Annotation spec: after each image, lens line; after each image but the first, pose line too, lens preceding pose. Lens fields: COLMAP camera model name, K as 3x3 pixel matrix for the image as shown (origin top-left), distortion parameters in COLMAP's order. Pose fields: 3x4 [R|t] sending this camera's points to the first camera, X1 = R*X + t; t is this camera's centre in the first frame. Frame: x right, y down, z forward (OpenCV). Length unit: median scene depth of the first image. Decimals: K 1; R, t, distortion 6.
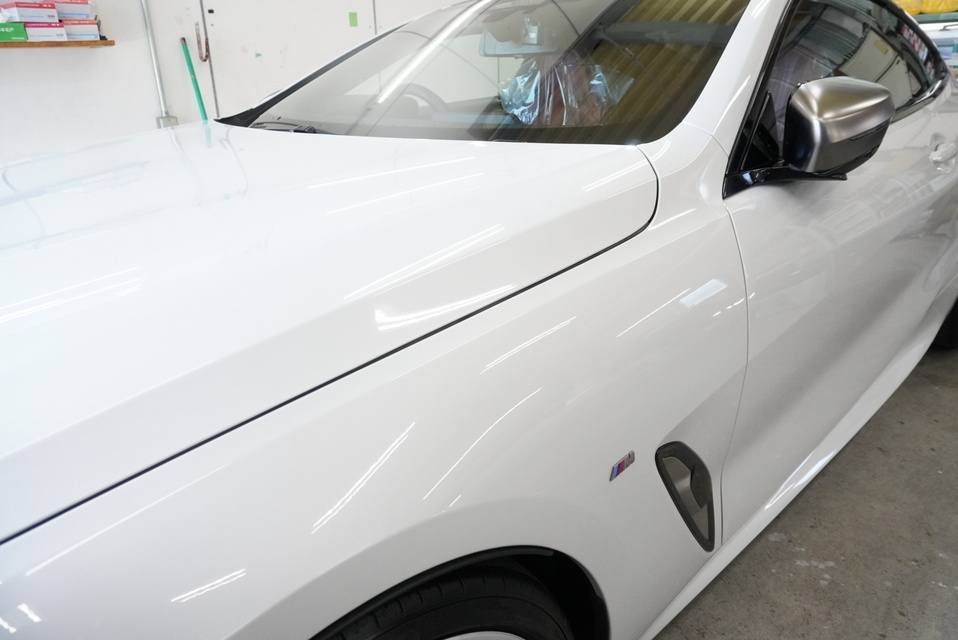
lens RADIAL K [[664.0, 0, 478.4], [0, 664.0, 319.0], [0, 0, 1]] dist [-0.026574, 0.013609]
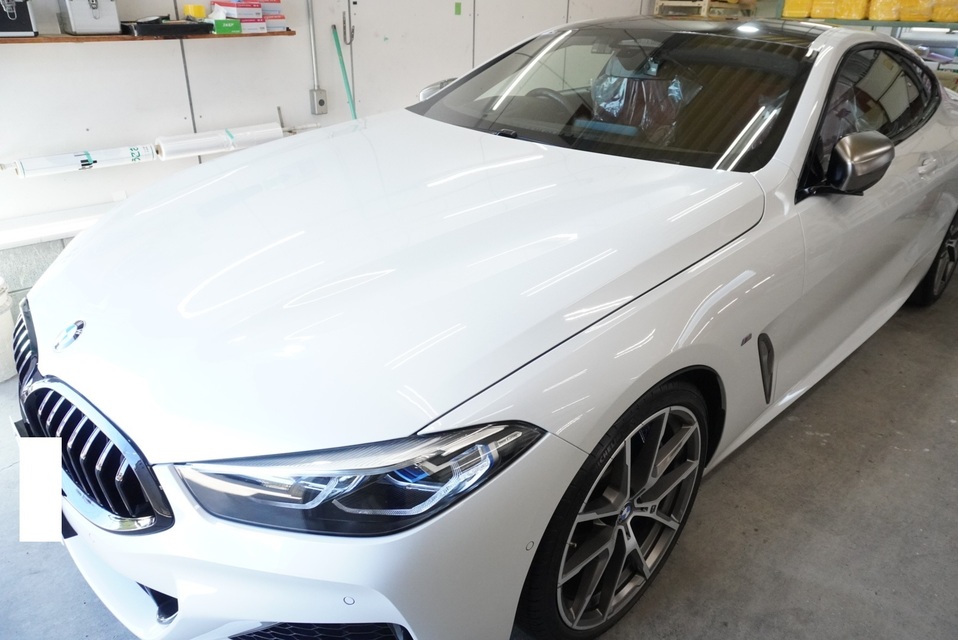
lens RADIAL K [[664.0, 0, 479.4], [0, 664.0, 319.6], [0, 0, 1]] dist [-0.026574, 0.013609]
pose [[0.998739, 0.047096, 0.017367, -0.320837], [-0.048331, 0.995677, 0.079317, 0.017478], [-0.013557, -0.080056, 0.996698, -0.511274]]
